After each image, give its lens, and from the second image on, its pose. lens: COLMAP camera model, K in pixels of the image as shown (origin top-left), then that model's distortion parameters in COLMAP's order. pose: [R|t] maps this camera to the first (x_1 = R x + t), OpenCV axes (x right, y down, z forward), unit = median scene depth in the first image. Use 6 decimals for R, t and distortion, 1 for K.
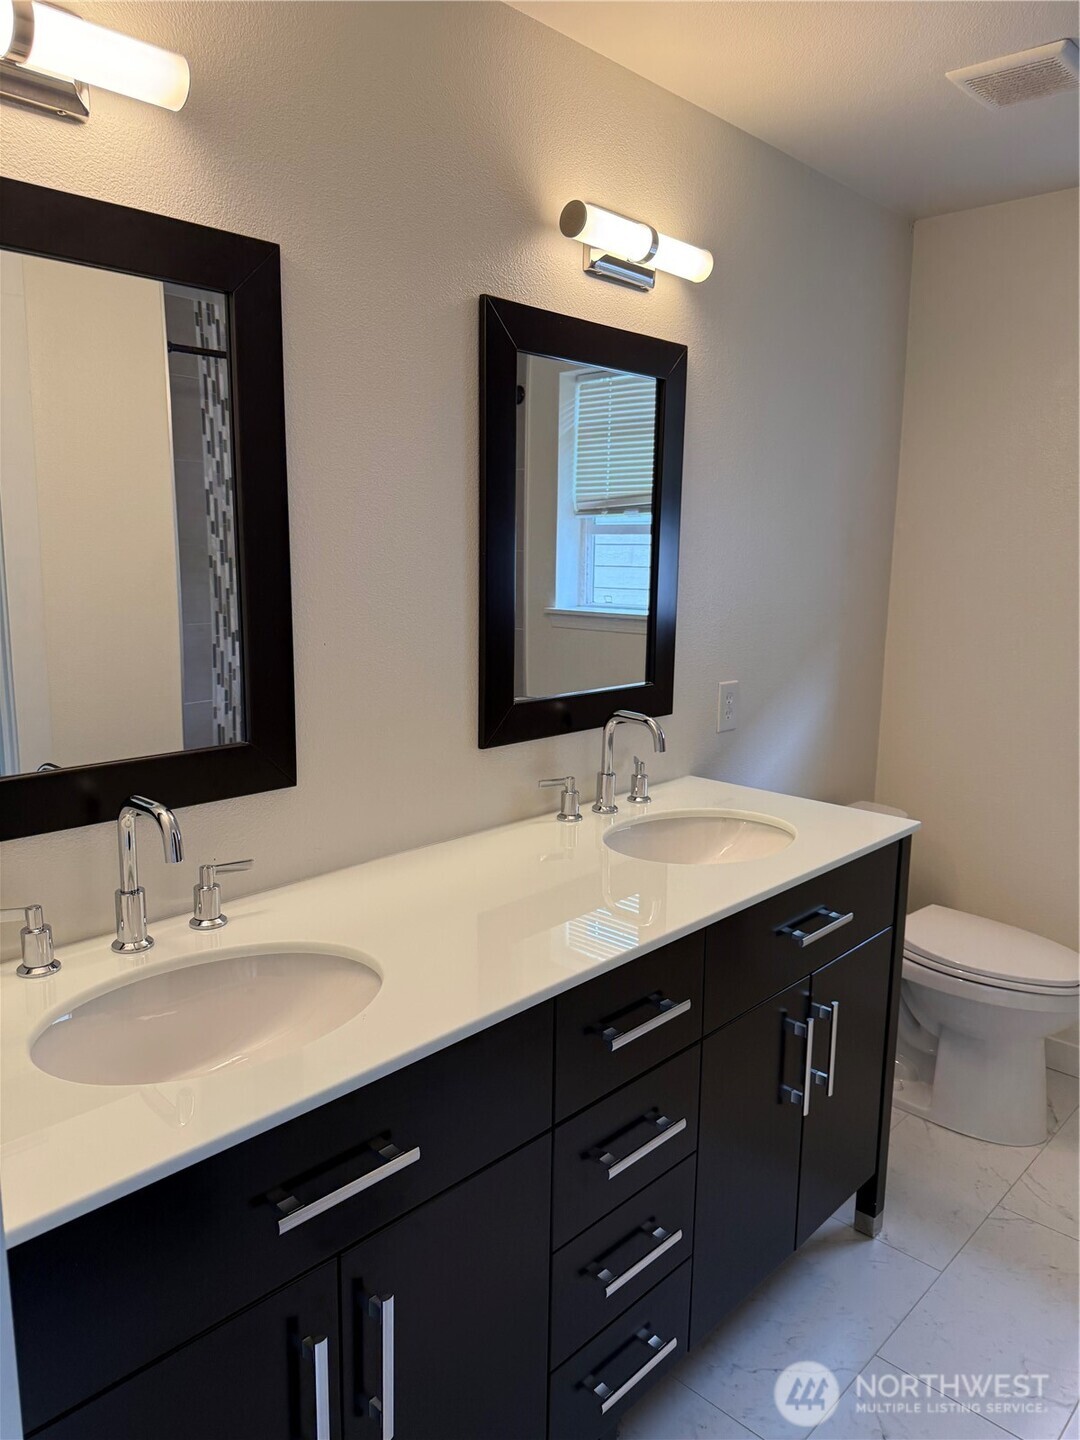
lens RADIAL K [[1025.0, 0, 536.6], [0, 1025.0, 722.3], [0, 0, 1]] dist [0.050255, -0.049088]
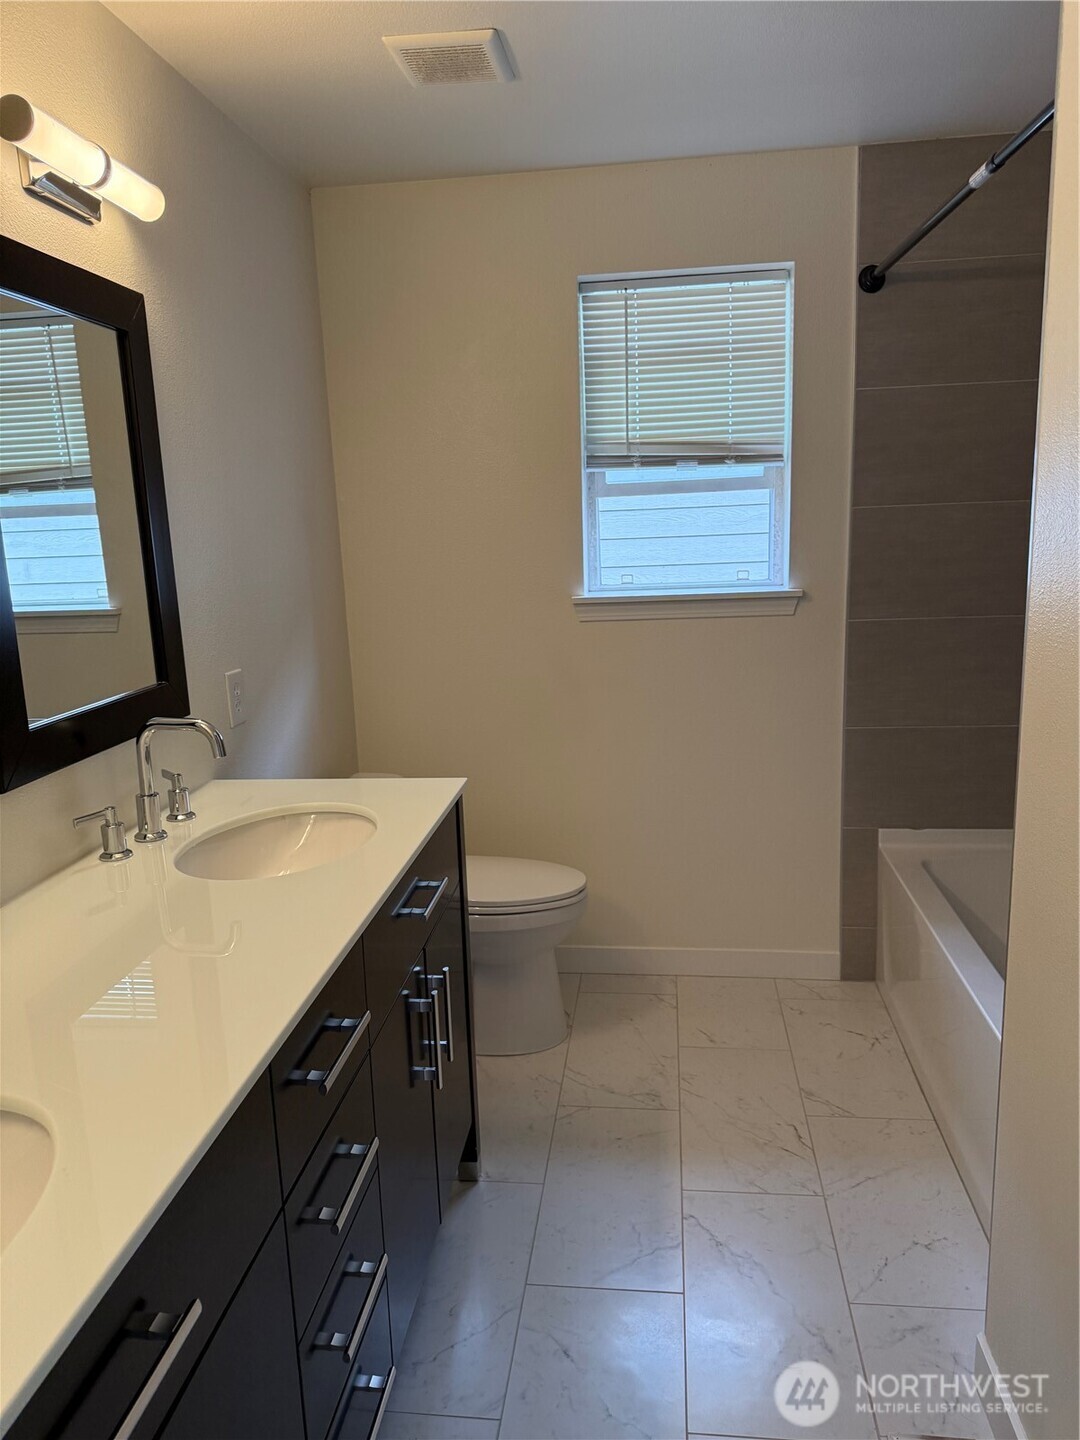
lens RADIAL K [[1025.0, 0, 543.0], [0, 1025.0, 726.3], [0, 0, 1]] dist [0.050255, -0.049088]
pose [[0.795971, -0.164246, 0.582626, -0.174896], [0.151830, 0.985889, 0.070501, -0.018345], [-0.585984, 0.032343, 0.809677, 0.120673]]
